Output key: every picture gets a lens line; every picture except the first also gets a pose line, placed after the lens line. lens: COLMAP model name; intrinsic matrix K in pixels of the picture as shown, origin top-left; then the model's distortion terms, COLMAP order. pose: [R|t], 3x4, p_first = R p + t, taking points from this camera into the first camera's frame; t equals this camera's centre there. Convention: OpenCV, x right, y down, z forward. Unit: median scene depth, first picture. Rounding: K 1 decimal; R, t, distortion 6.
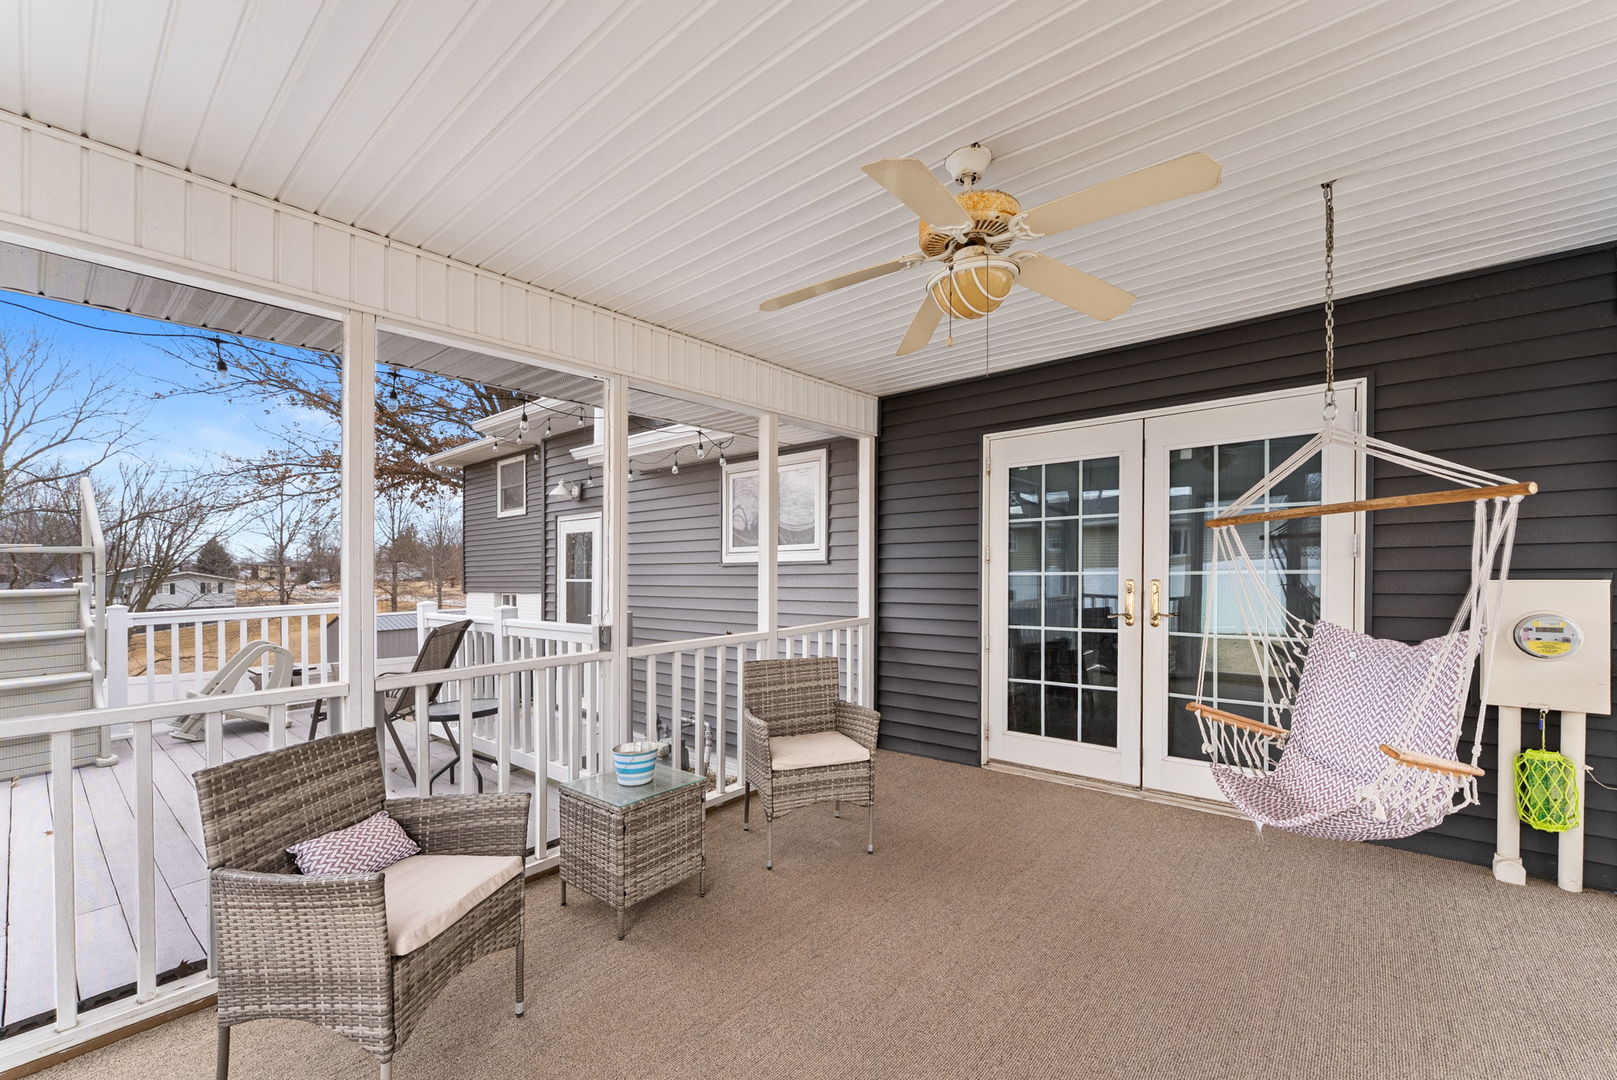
lens RADIAL K [[649.7, 0, 807.2], [0, 649.7, 548.9], [0, 0, 1]] dist [-0.002040, -0.000036]
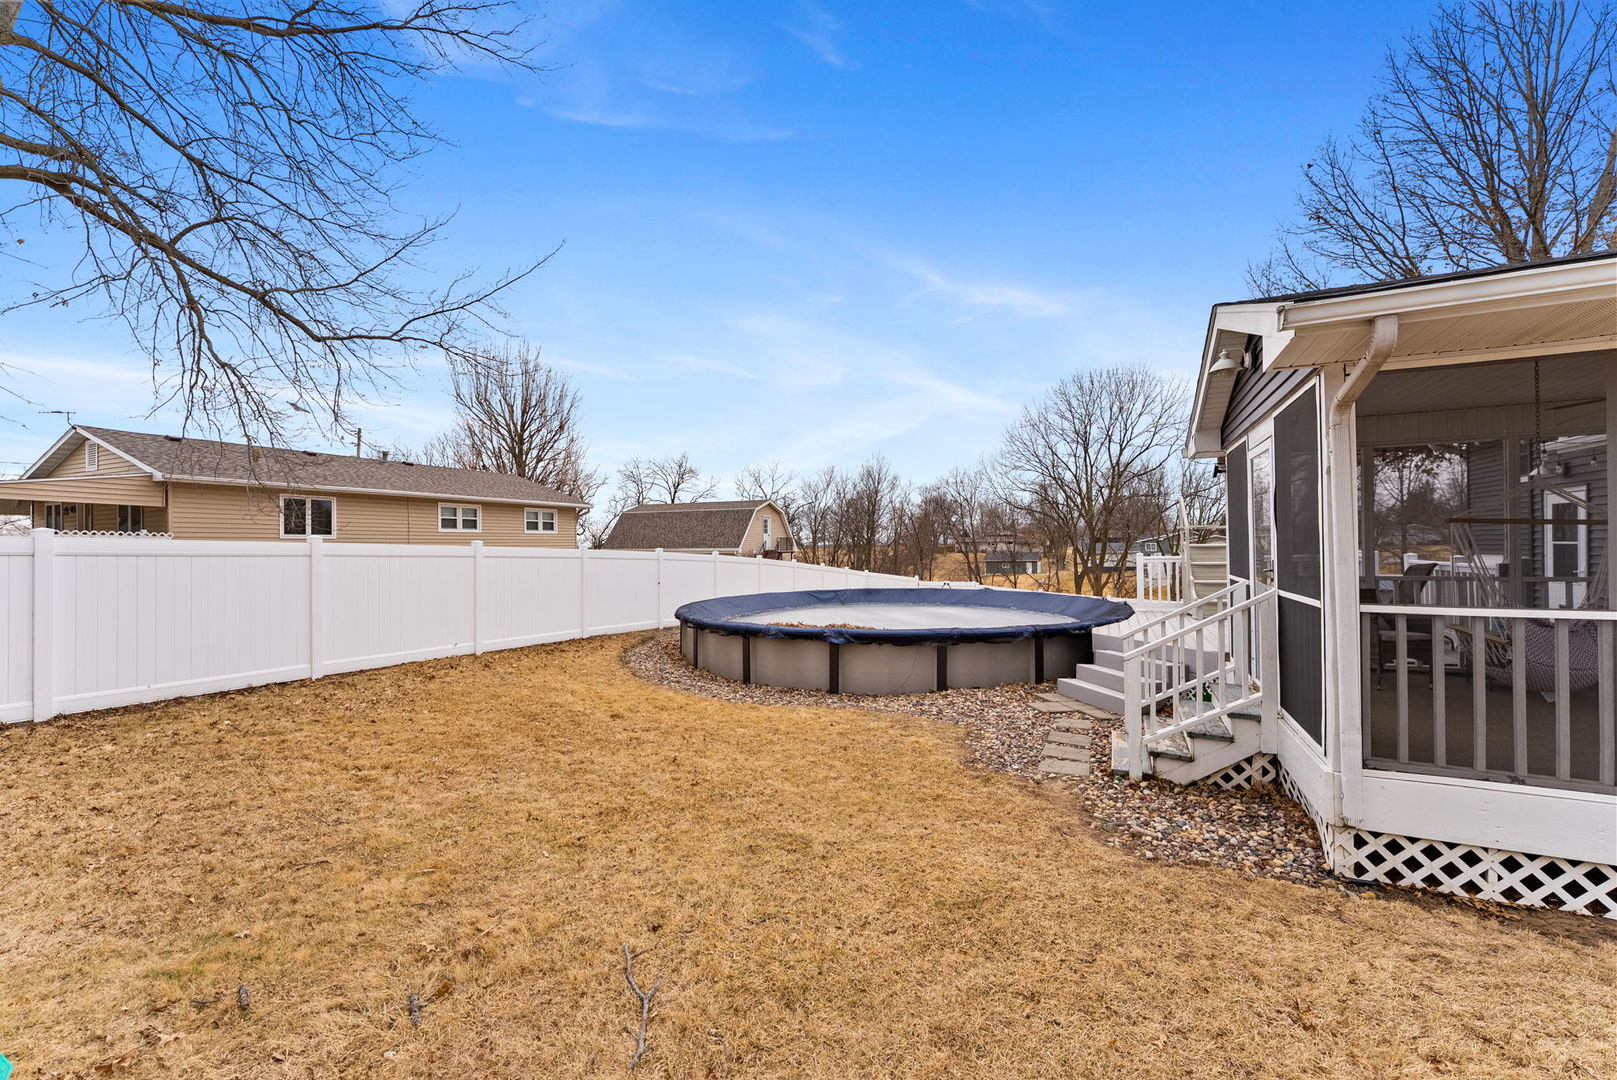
lens RADIAL K [[649.7, 0, 807.2], [0, 649.7, 548.9], [0, 0, 1]] dist [-0.002040, -0.000036]
pose [[0.255692, 0.017135, -0.966607, 0.433533], [0.038007, 0.998892, 0.027761, -0.026333], [0.966011, -0.043836, 0.254757, -0.640136]]
